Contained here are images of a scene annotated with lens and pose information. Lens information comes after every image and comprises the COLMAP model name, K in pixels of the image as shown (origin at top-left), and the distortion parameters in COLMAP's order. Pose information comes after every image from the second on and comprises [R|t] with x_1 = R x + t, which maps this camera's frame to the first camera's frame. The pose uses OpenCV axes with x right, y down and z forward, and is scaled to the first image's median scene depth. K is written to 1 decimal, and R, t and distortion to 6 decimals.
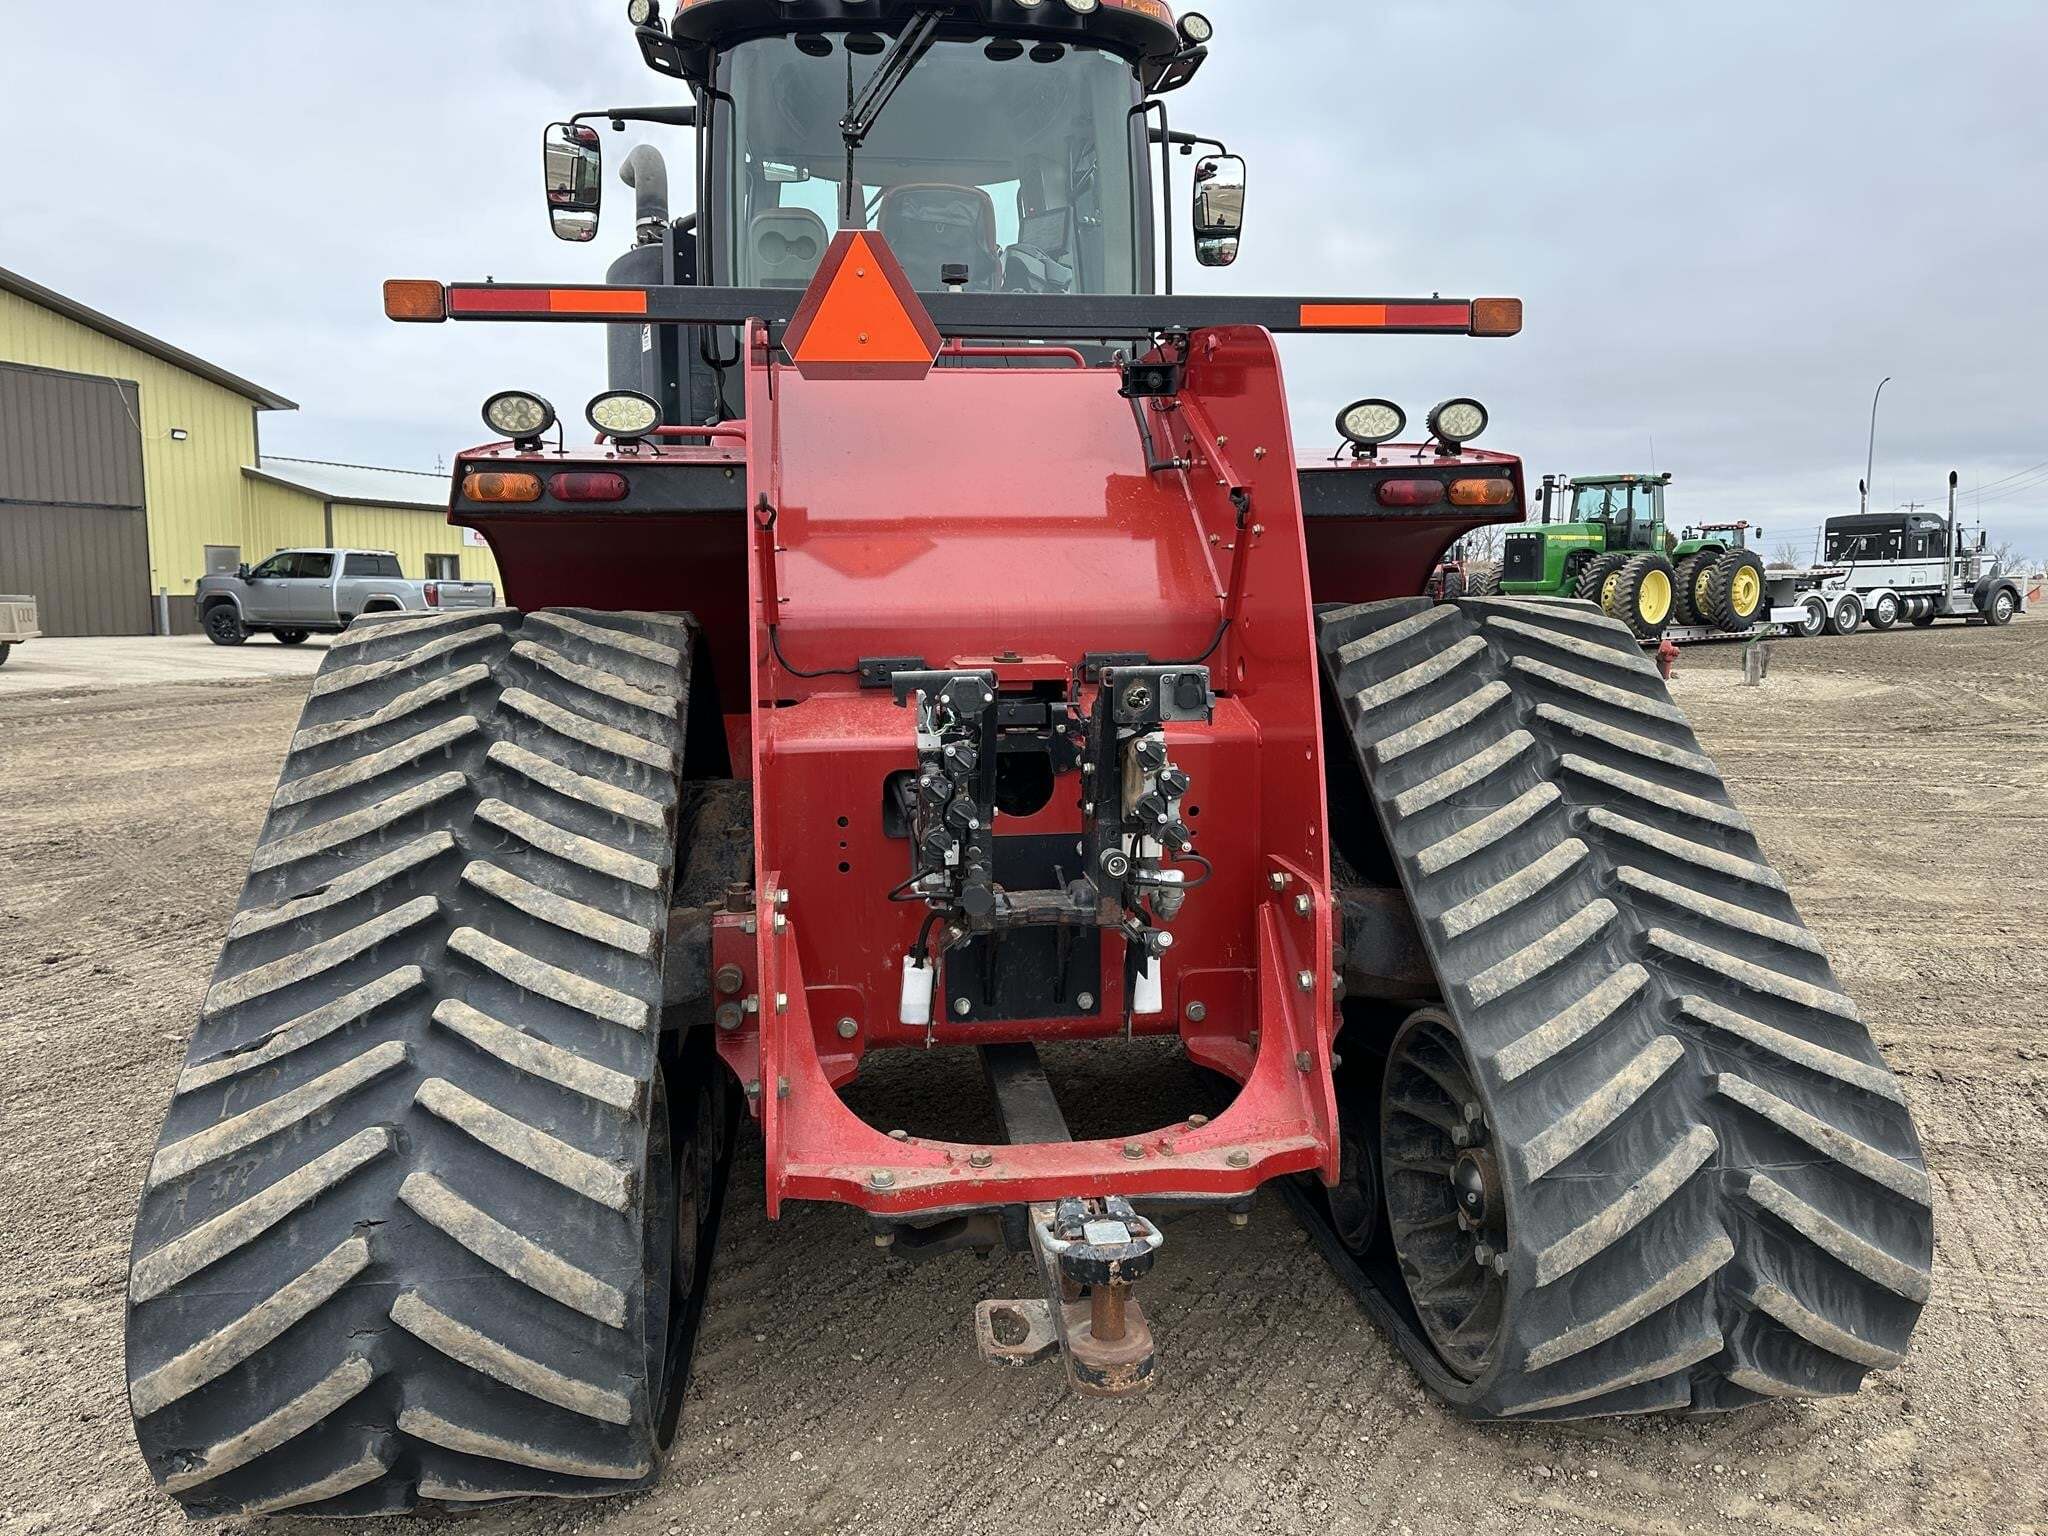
lens RADIAL K [[1559.7, 0, 987.2], [0, 1559.7, 717.6], [0, 0, 1]] dist [0.155957, -0.316088]
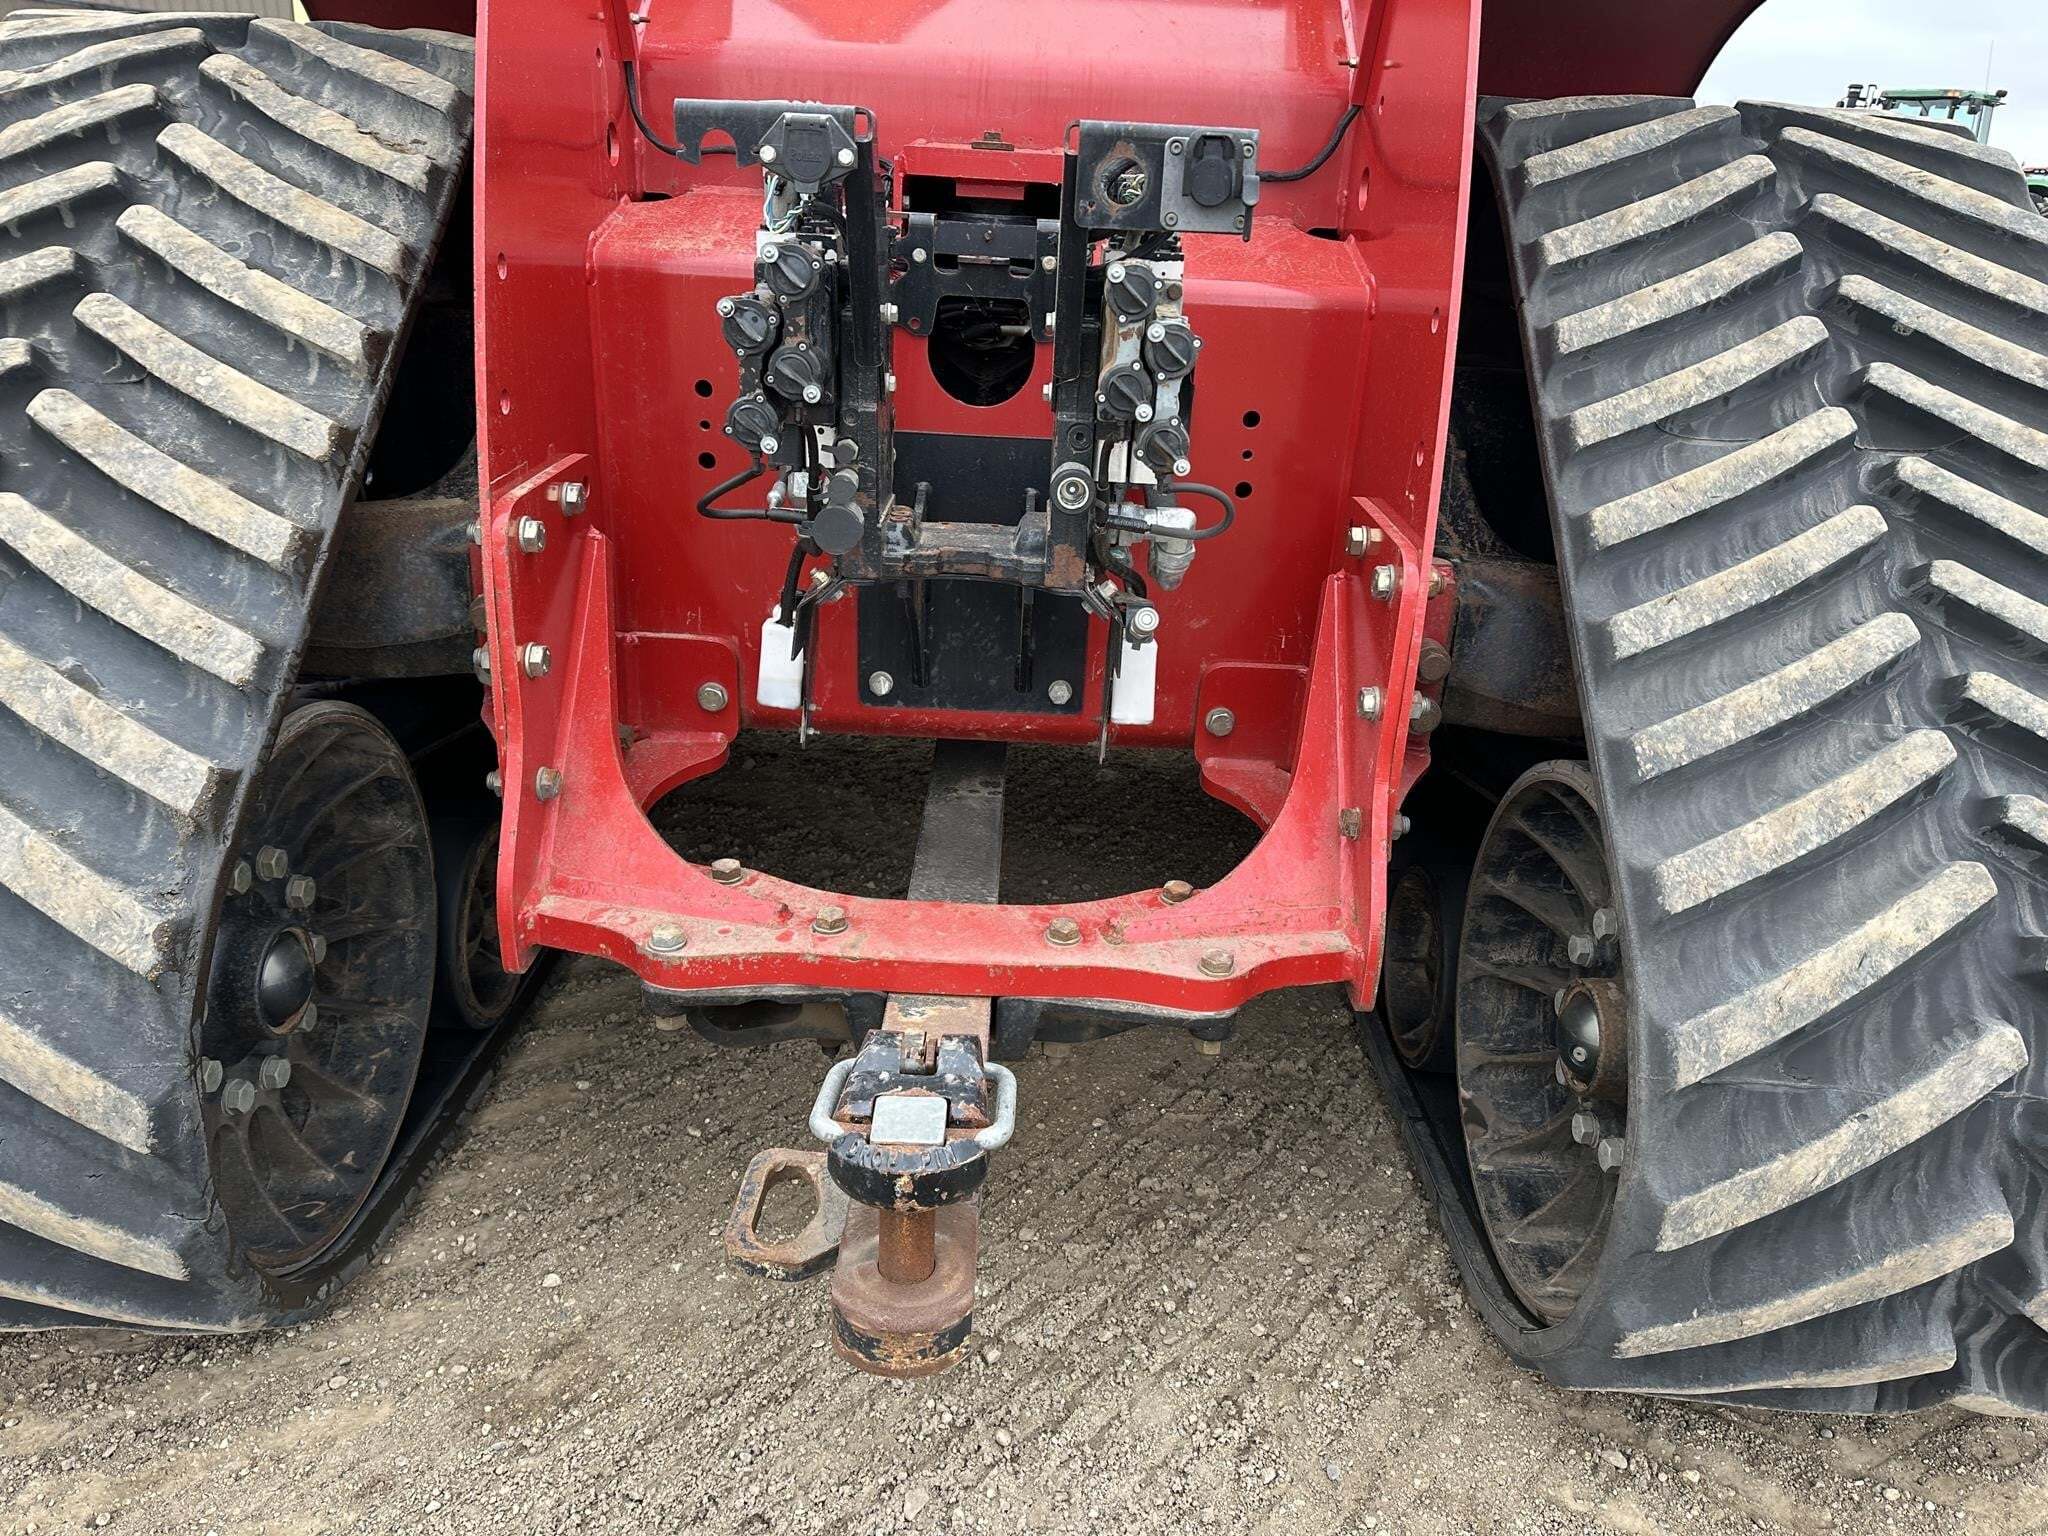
lens RADIAL K [[1564.2, 0, 1024.0], [0, 1564.2, 768.0], [0, 0, 1]] dist [0.094060, -0.155669]
pose [[0.992084, 0.099655, -0.076409, 0.117876], [-0.075979, 0.960805, 0.266610, 0.037268], [0.099983, -0.258694, 0.960771, 0.386768]]
